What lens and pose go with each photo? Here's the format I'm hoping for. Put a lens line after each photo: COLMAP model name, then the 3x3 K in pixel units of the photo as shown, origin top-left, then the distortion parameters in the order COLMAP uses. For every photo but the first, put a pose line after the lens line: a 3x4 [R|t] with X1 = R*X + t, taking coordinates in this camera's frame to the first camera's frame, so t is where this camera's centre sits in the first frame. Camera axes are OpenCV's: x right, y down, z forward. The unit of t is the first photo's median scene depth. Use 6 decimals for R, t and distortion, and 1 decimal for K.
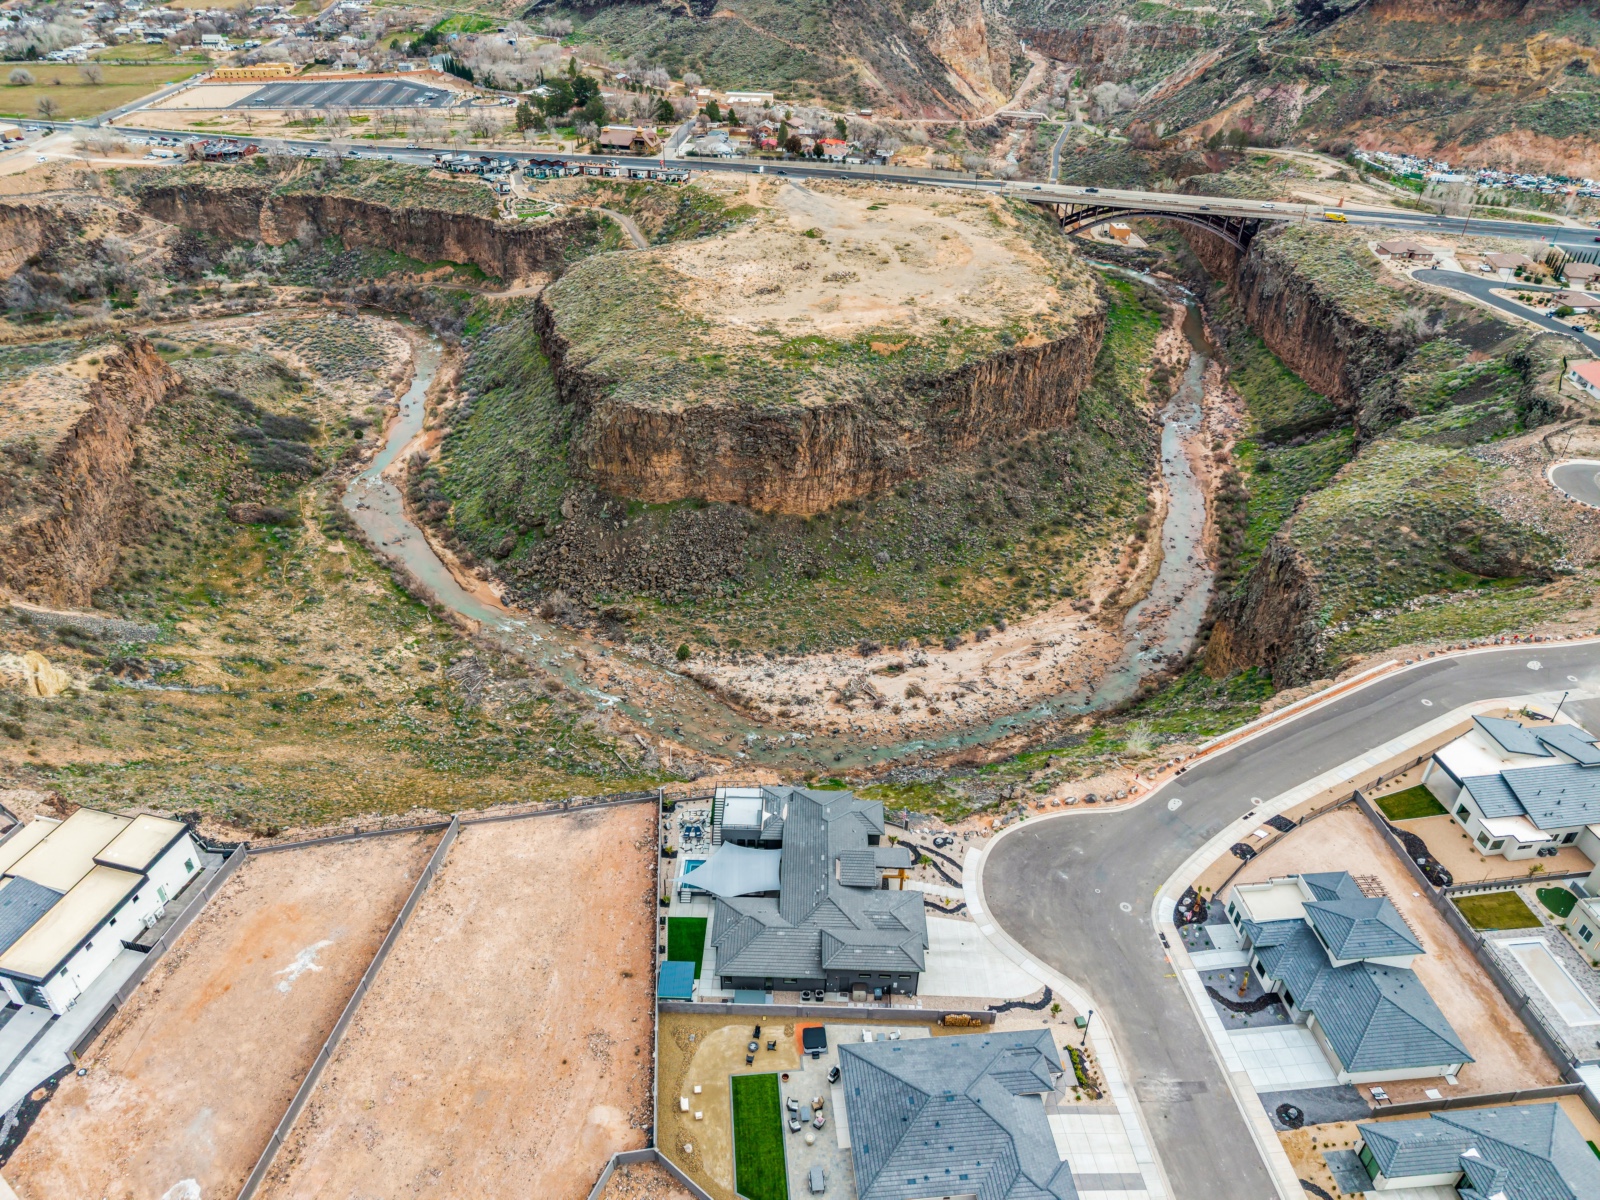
lens RADIAL K [[1073.0, 0, 805.0], [0, 1073.0, 603.2], [0, 0, 1]] dist [0.003748, -0.000426]
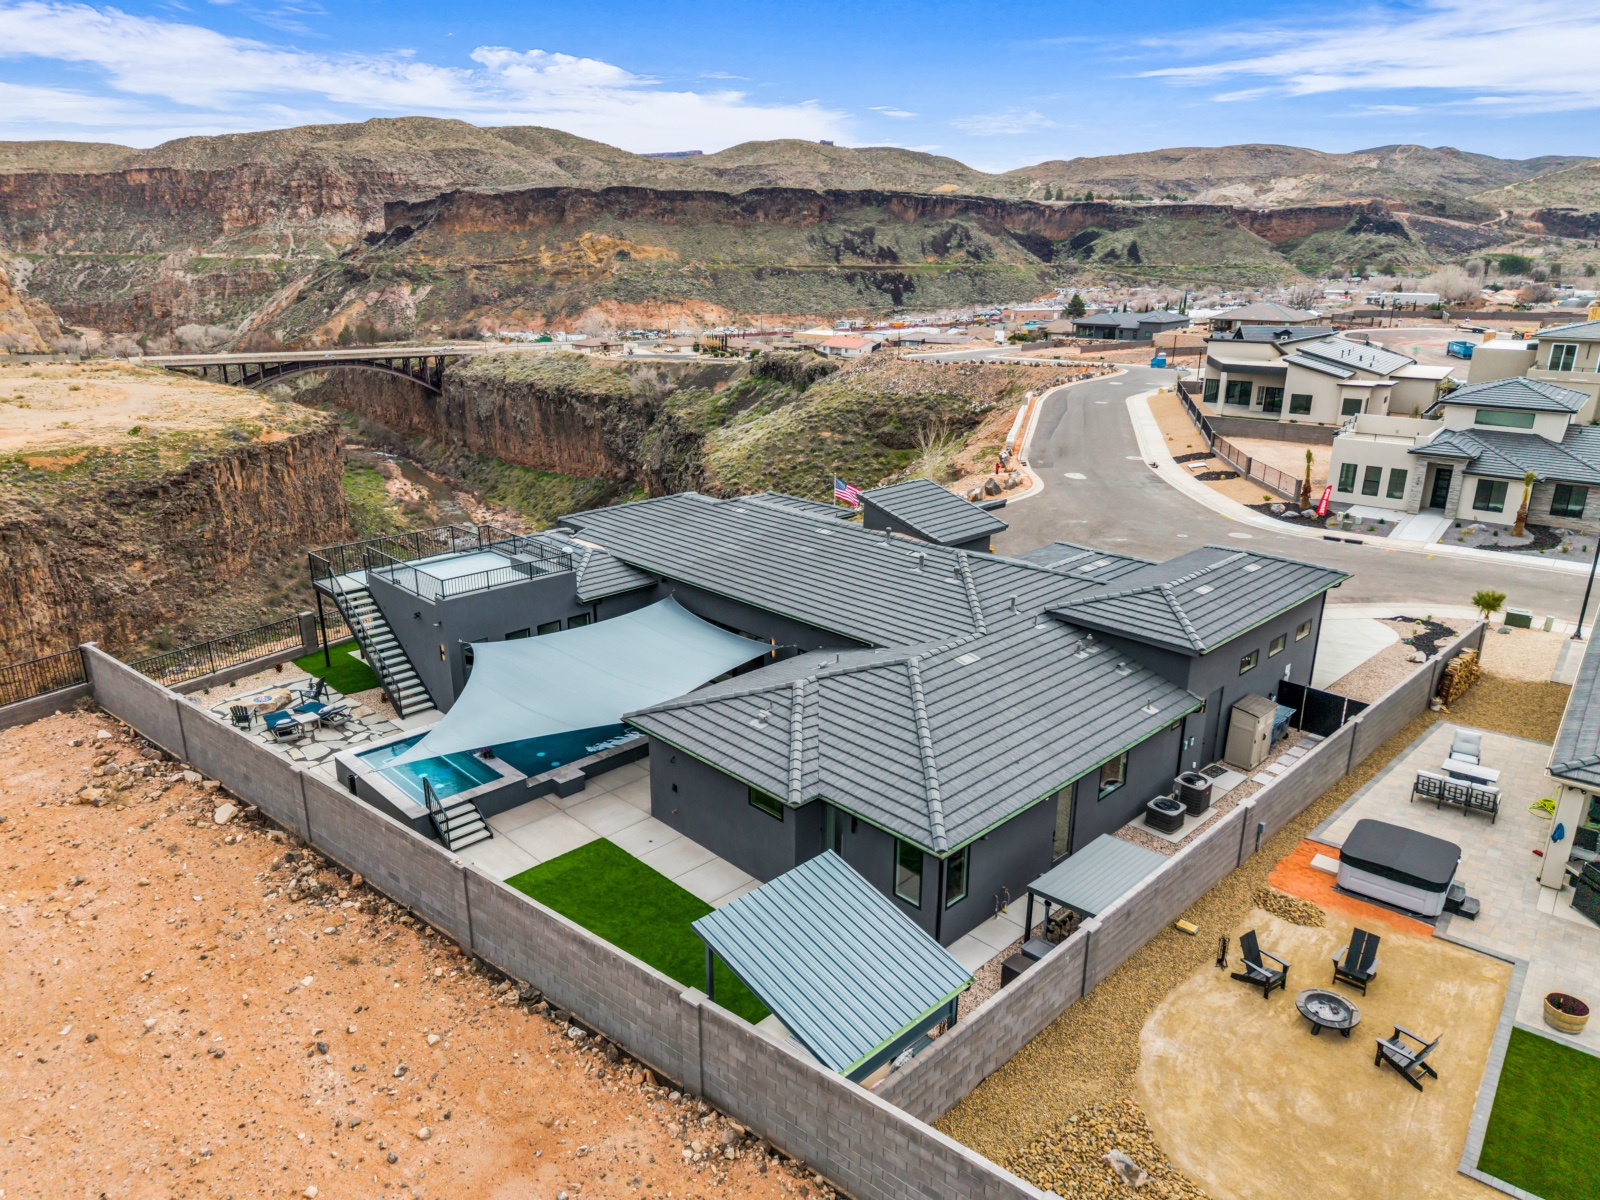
lens RADIAL K [[1073.0, 0, 805.0], [0, 1073.0, 603.2], [0, 0, 1]] dist [0.003748, -0.000426]
pose [[0.698973, -0.240731, 0.673413, -0.069188], [0.407474, 0.907902, -0.098384, 0.097371], [-0.587709, 0.343166, 0.732691, 0.265604]]
